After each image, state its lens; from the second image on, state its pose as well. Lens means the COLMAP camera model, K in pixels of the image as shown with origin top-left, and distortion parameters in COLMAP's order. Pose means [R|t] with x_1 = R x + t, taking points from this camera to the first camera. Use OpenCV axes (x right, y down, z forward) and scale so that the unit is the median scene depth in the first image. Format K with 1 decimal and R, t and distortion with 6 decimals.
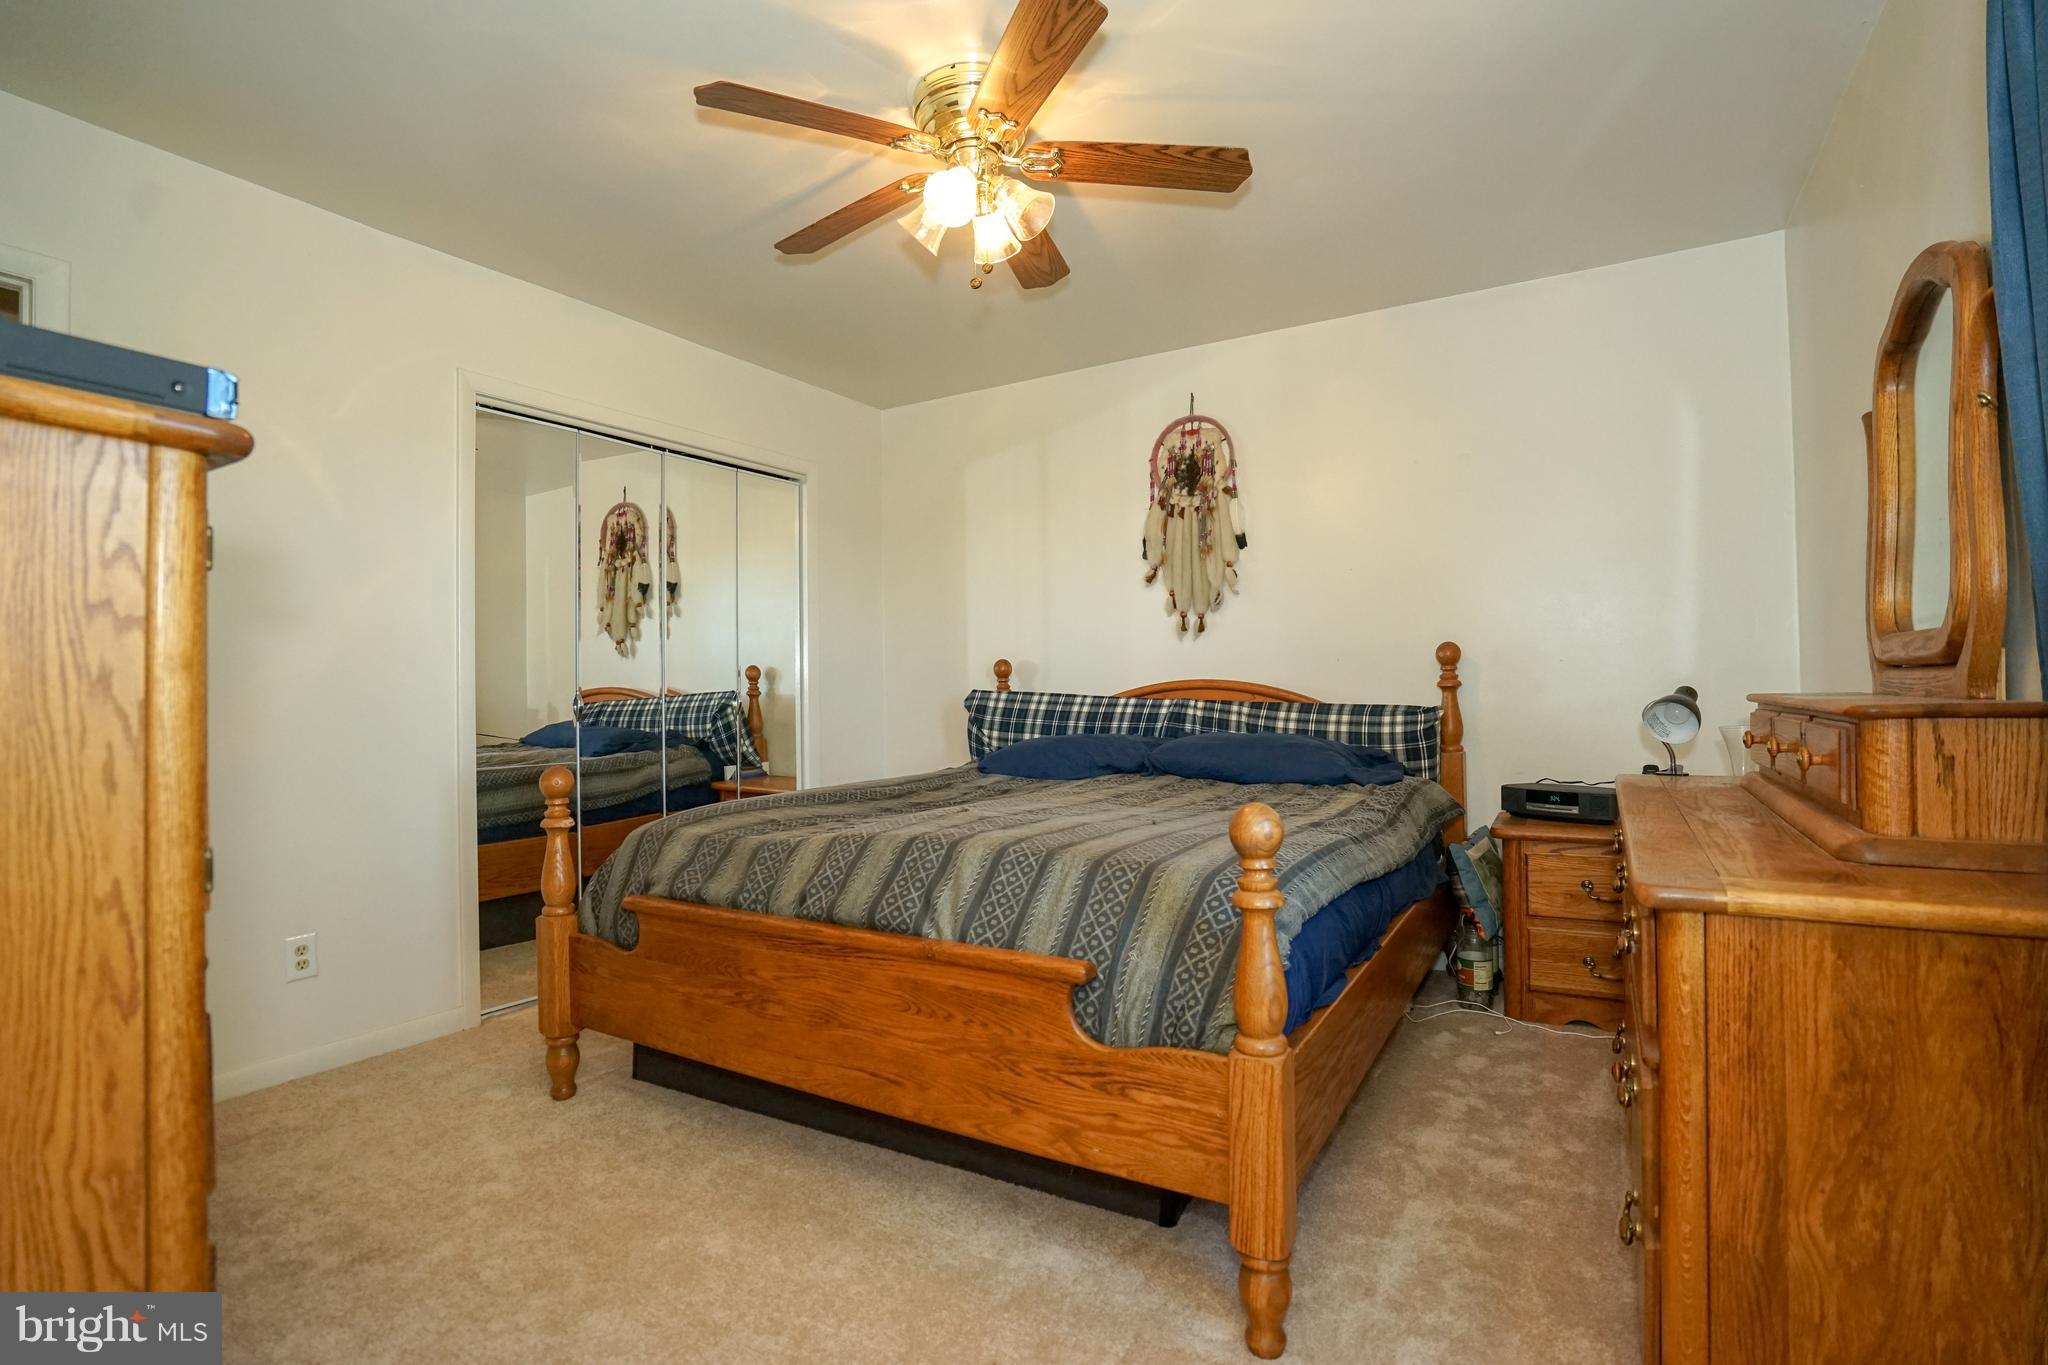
lens RADIAL K [[951.6, 0, 1028.7], [0, 951.6, 683.9], [0, 0, 1]] dist [-0.033284, 0.001016]
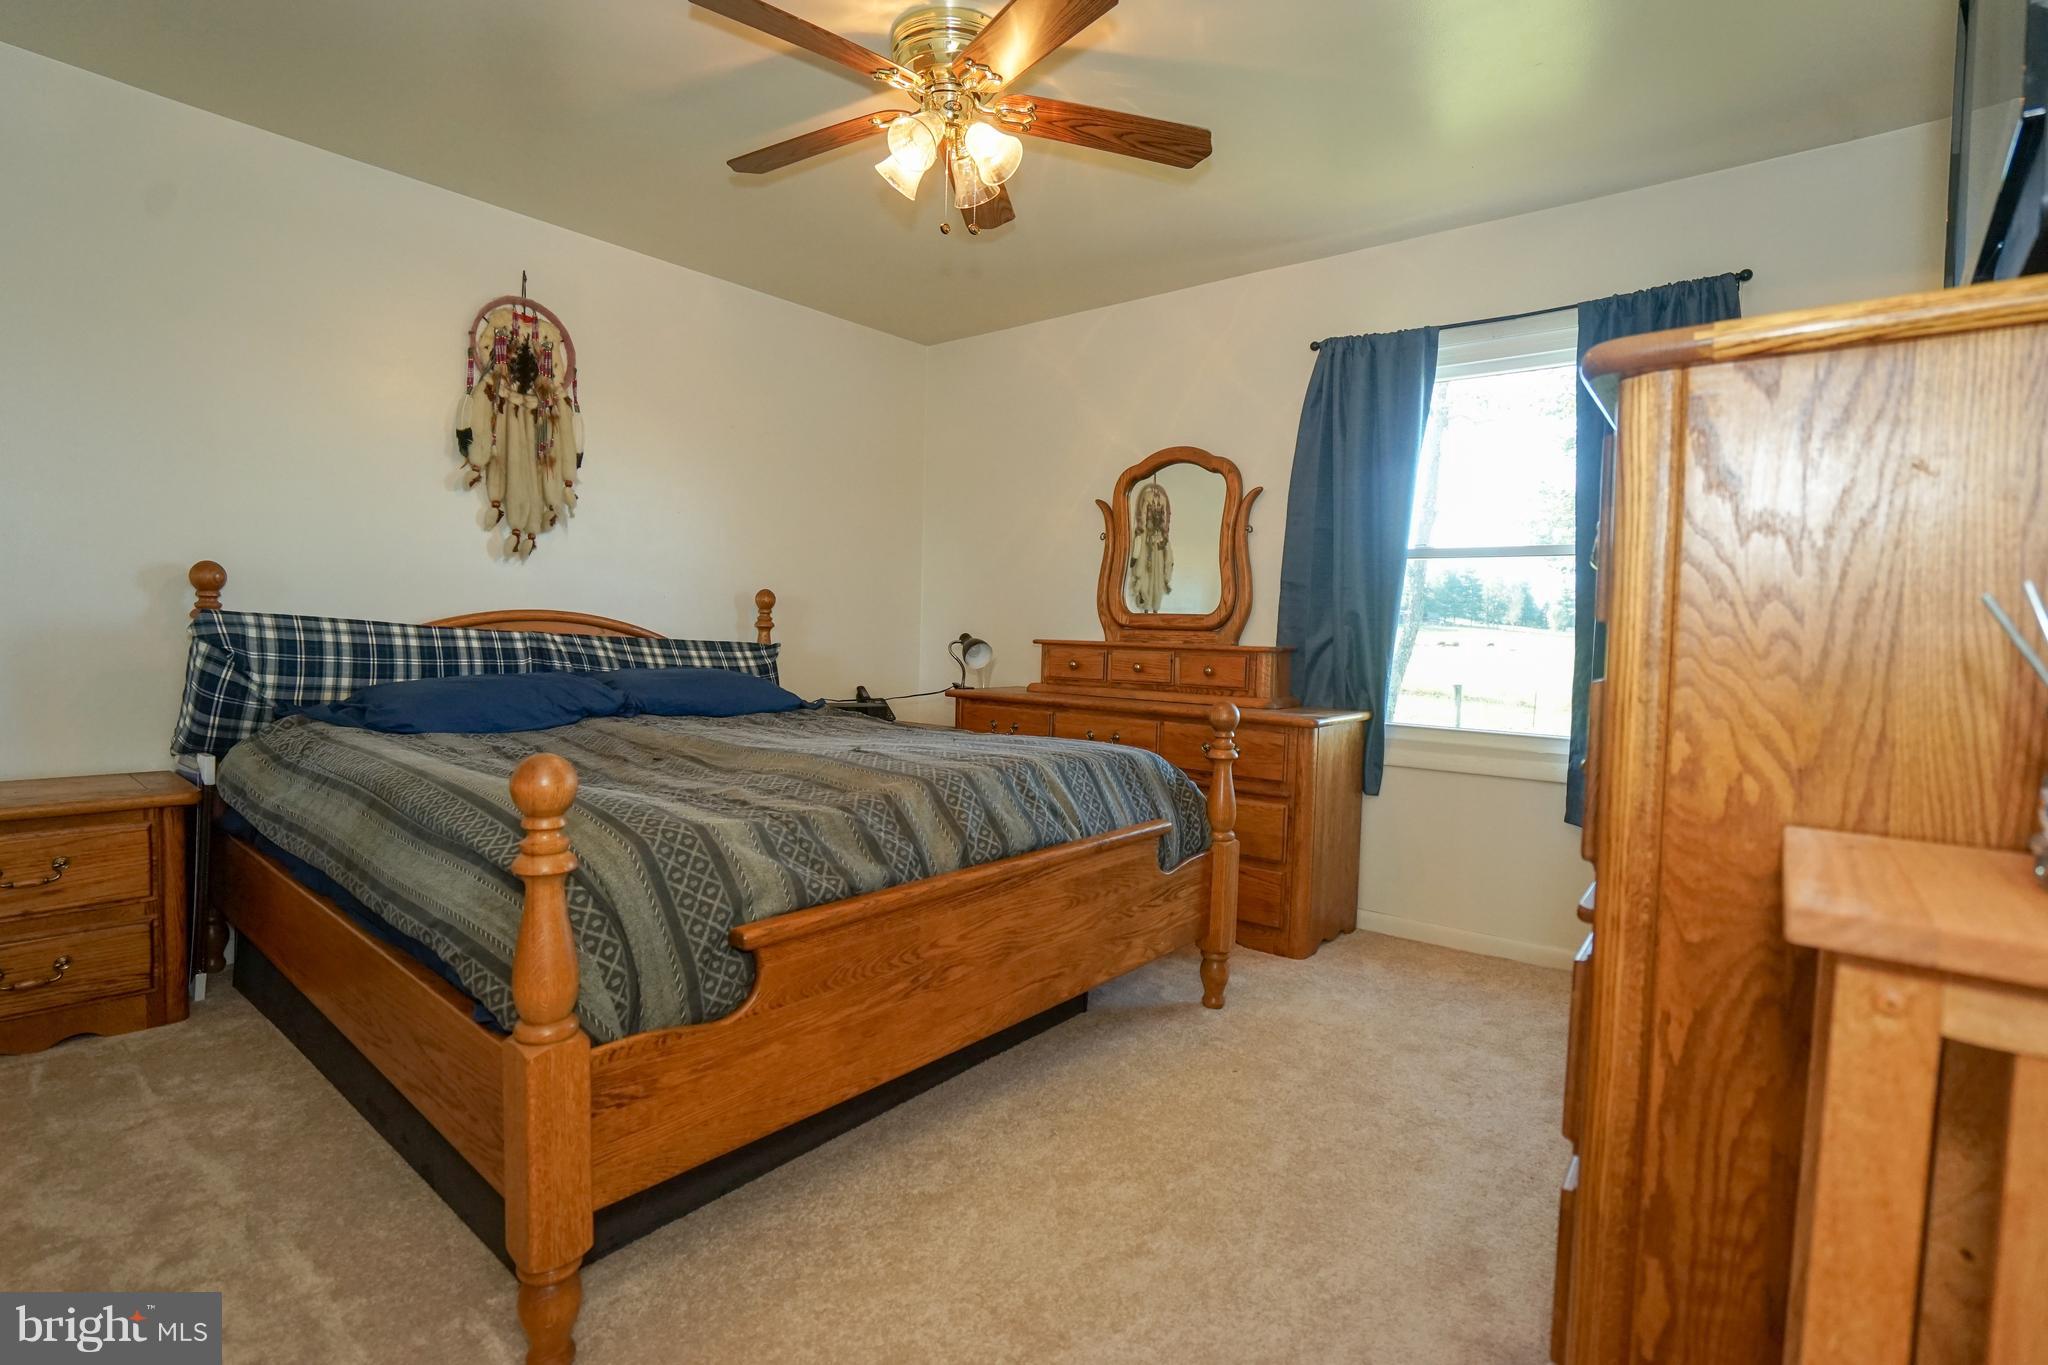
lens RADIAL K [[951.6, 0, 1026.0], [0, 951.6, 677.8], [0, 0, 1]] dist [-0.033284, 0.001016]
pose [[0.169816, -0.028232, 0.985071, -0.599582], [-0.032778, 0.998875, 0.034278, 0.013138], [-0.984930, -0.038109, 0.168700, 0.409936]]
